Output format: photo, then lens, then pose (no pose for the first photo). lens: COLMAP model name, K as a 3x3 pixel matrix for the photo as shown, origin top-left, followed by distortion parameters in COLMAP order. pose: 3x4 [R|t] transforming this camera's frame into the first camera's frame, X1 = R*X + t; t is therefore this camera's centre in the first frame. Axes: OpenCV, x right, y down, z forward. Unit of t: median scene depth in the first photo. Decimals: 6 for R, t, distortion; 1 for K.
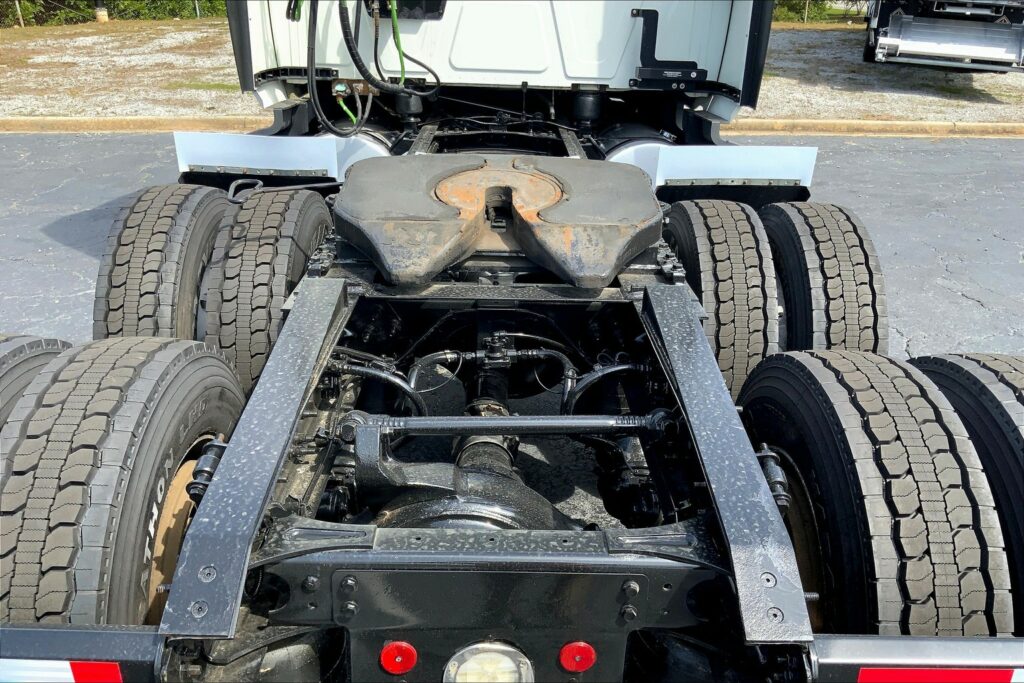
lens RADIAL K [[848.8, 0, 512.3], [0, 848.8, 348.4], [0, 0, 1]] dist [0.063931, -0.126368]
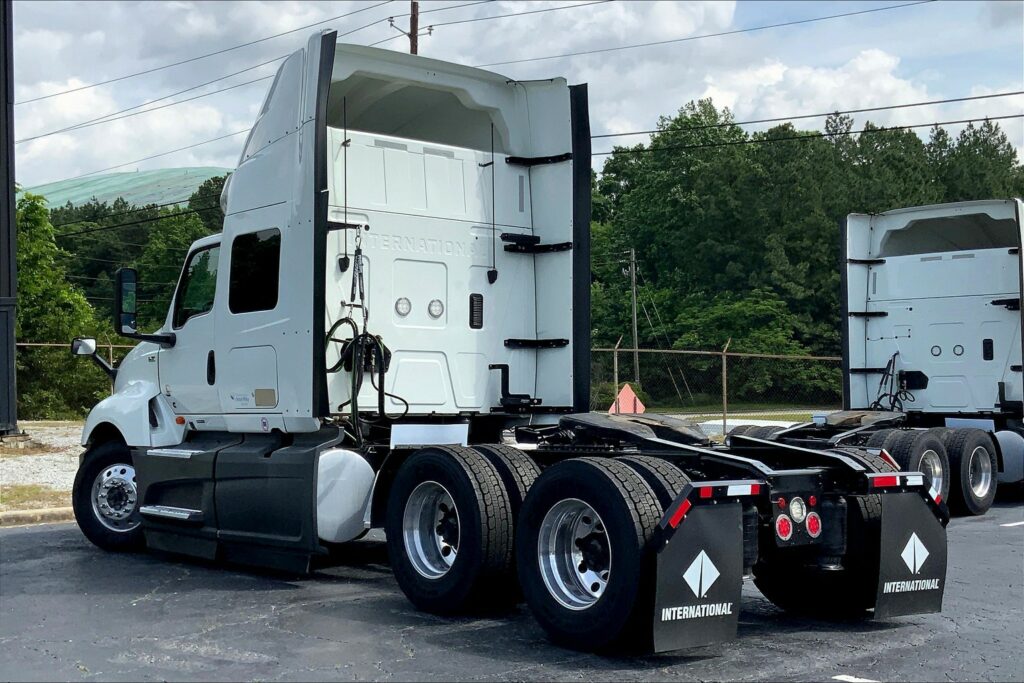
lens RADIAL K [[1341.1, 0, 509.6], [0, 1341.1, 343.2], [0, 0, 1]] dist [-0.049436, 0.000000]
pose [[0.787732, 0.001867, 0.616016, -0.530990], [0.258501, 0.906689, -0.333307, 0.156470], [-0.559157, 0.421797, 0.713745, -0.312666]]
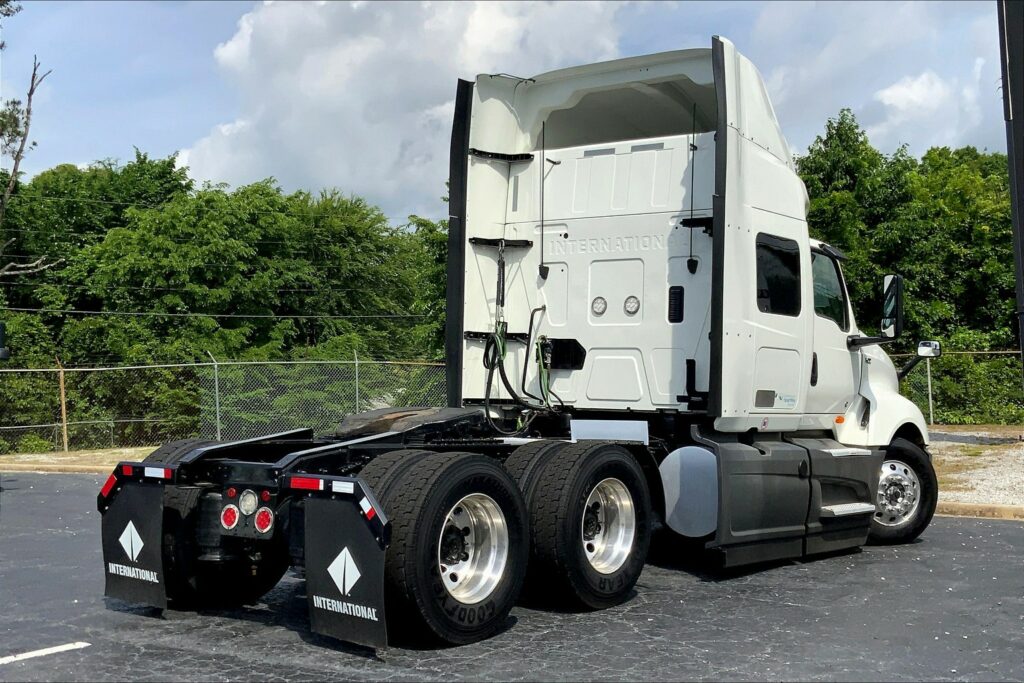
lens RADIAL K [[1291.7, 0, 519.8], [0, 1291.7, 339.6], [0, 0, 1]] dist [-0.005111, 0.000000]
pose [[0.802368, -0.041416, -0.595390, 0.496969], [-0.225068, 0.902940, -0.366119, 0.179365], [0.552765, 0.427766, 0.715169, -0.303985]]
